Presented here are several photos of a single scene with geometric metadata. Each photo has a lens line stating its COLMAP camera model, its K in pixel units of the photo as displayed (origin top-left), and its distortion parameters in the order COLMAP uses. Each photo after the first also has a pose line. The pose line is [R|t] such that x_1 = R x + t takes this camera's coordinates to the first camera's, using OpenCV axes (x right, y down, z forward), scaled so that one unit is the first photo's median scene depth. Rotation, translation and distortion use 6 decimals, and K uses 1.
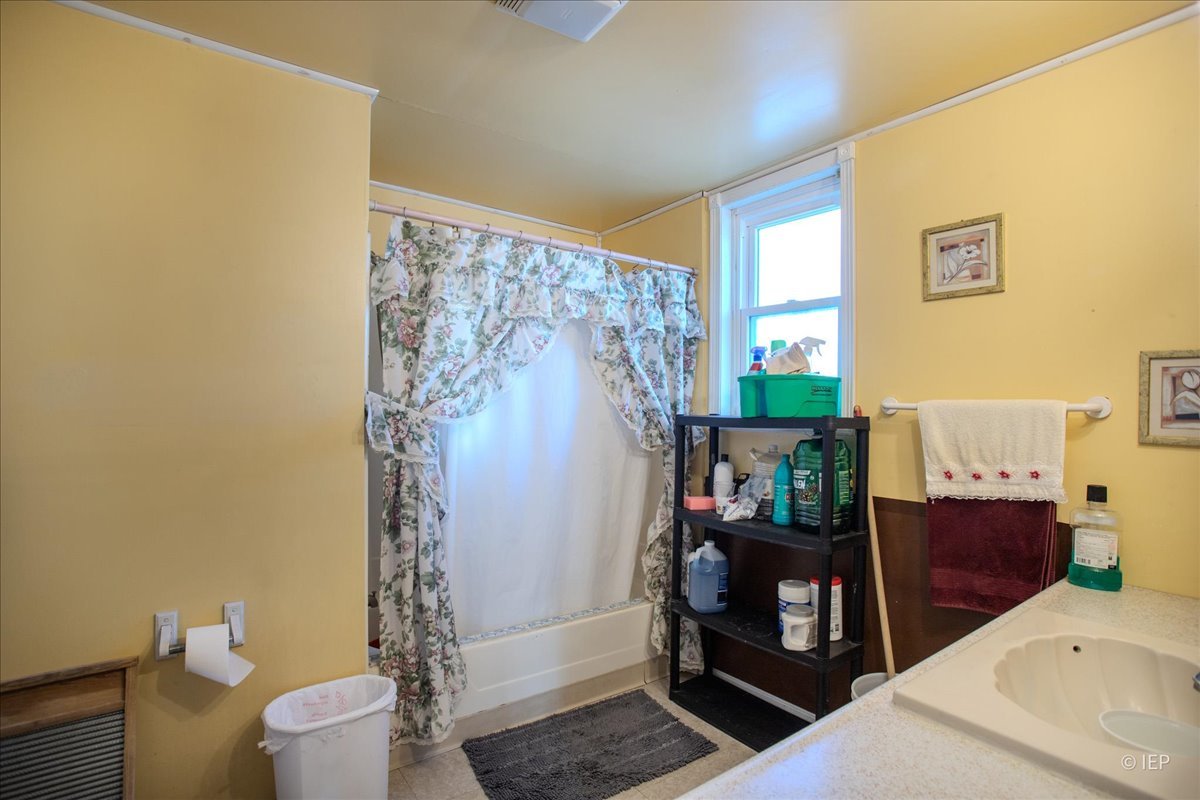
lens RADIAL K [[591.3, 0, 594.5], [0, 591.3, 404.3], [0, 0, 1]] dist [-0.037458, 0.004015]
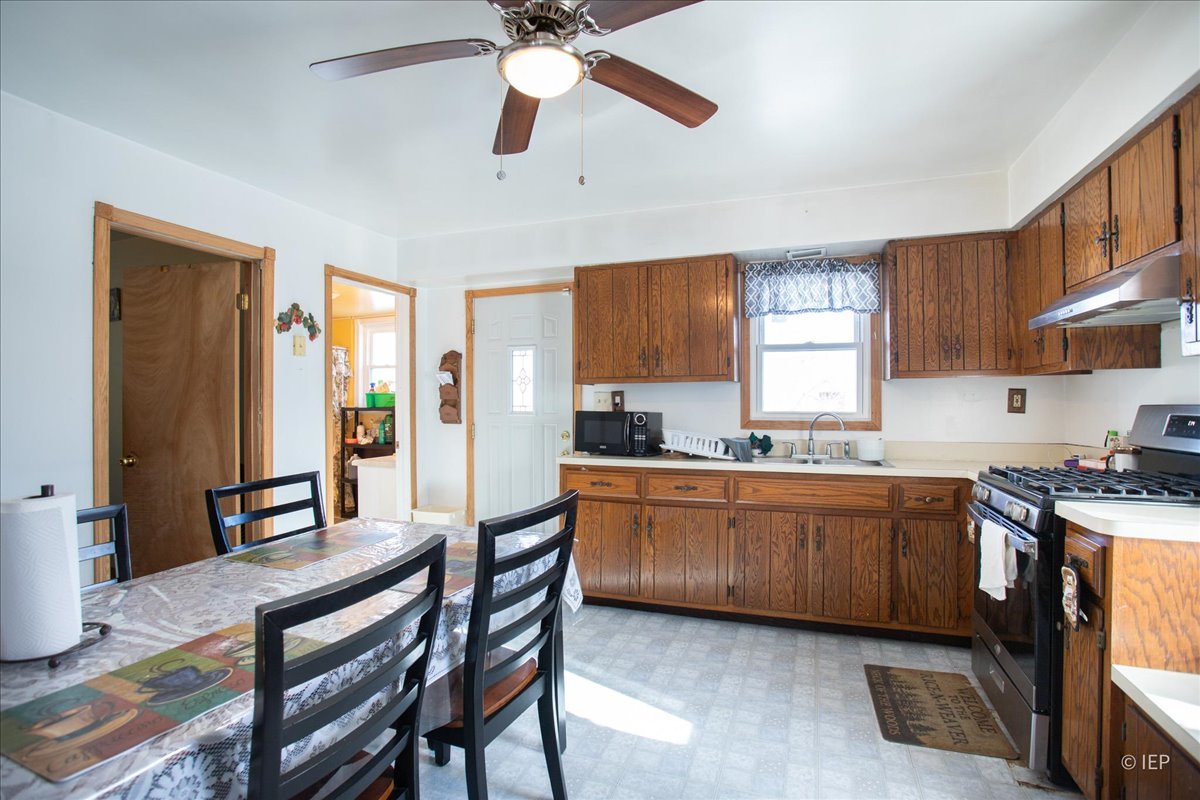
lens RADIAL K [[591.3, 0, 591.2], [0, 591.3, 401.2], [0, 0, 1]] dist [-0.037458, 0.004015]
pose [[0.831150, -0.009040, 0.555974, -0.506623], [0.009239, 0.999954, 0.002447, -0.006594], [-0.555971, 0.003102, 0.831196, -2.312173]]
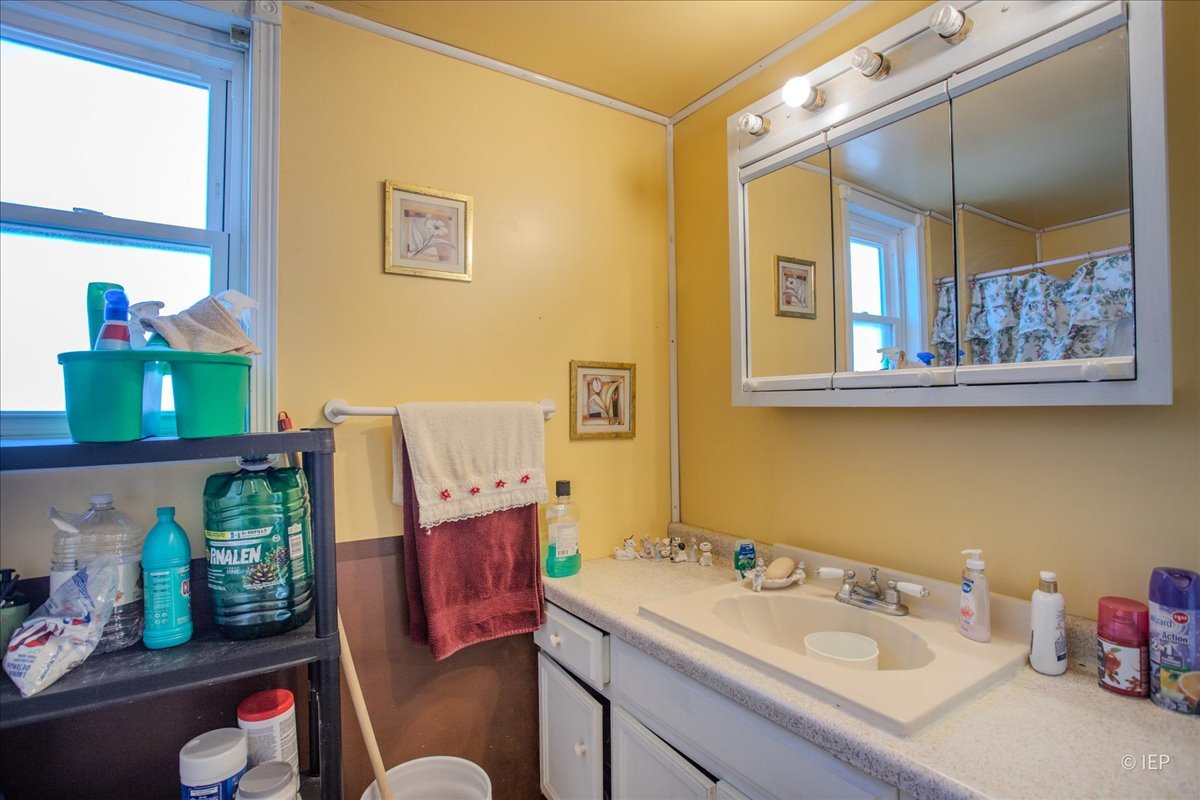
lens RADIAL K [[591.3, 0, 599.6], [0, 591.3, 391.4], [0, 0, 1]] dist [-0.037458, 0.004015]
pose [[0.058803, 0.011480, 0.998204, -0.186002], [0.003597, 0.999925, -0.011712, -0.011185], [-0.998263, 0.004279, 0.058758, 0.677860]]
